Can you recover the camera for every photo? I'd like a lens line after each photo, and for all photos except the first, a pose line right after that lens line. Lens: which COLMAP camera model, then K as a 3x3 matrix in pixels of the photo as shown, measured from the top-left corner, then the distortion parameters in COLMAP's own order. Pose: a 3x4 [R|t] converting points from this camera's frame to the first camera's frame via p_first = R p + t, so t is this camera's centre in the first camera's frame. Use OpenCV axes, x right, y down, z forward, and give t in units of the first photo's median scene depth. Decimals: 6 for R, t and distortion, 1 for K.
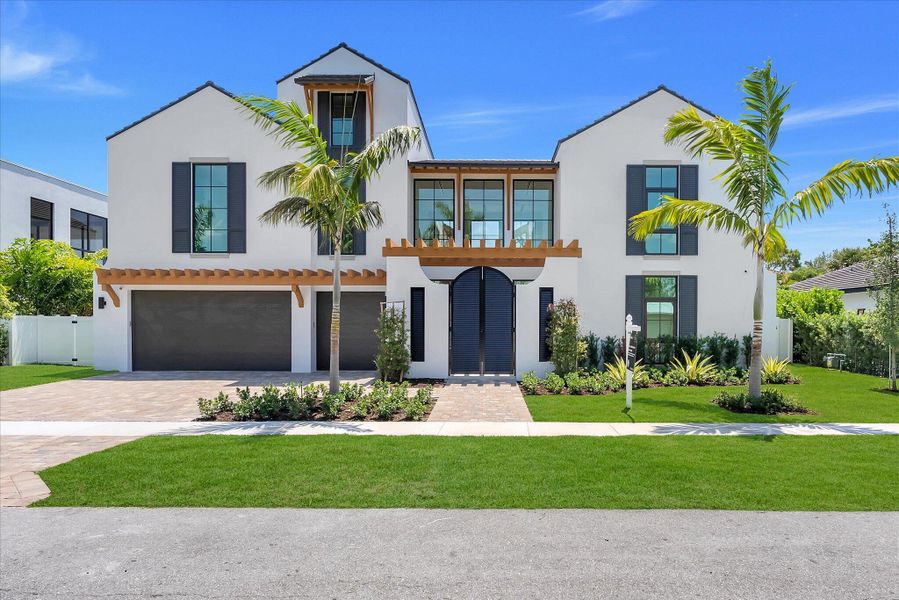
lens RADIAL K [[517.9, 0, 487.9], [0, 517.9, 333.1], [0, 0, 1]] dist [0.002883, -0.003733]
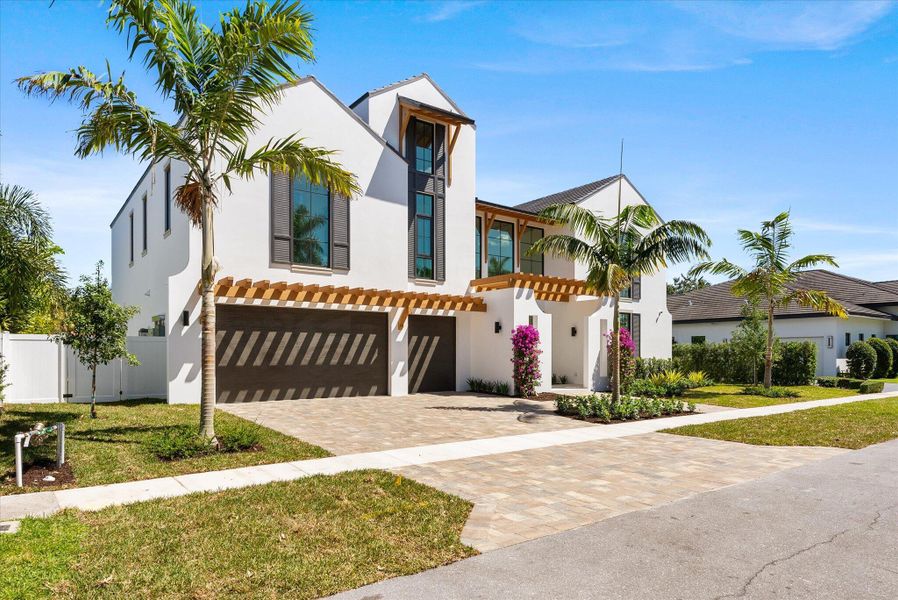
lens RADIAL K [[560.4, 0, 444.9], [0, 560.4, 359.5], [0, 0, 1]] dist [0.005648, -0.000588]
pose [[0.801951, -0.009687, 0.597311, -0.938609], [0.008589, 0.999952, 0.004686, 0.002551], [-0.597328, 0.001373, 0.801996, 0.090604]]
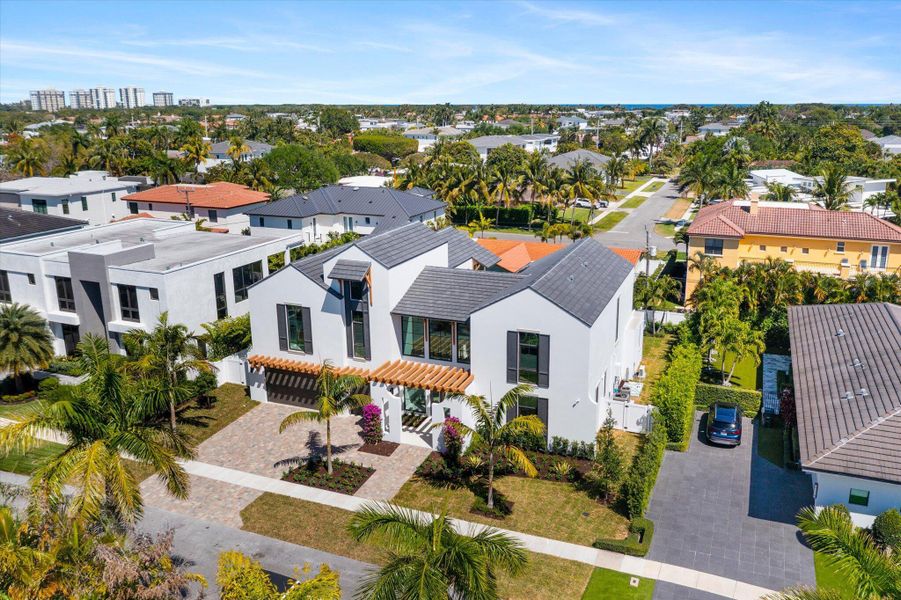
lens RADIAL K [[697.9, 0, 453.6], [0, 697.9, 300.0], [0, 0, 1]] dist [-0.014805, -0.014212]
pose [[0.928841, 0.088470, -0.359759, 0.902599], [0.004984, 0.967997, 0.250912, -0.979346], [0.370444, -0.234851, 0.898675, -1.041230]]
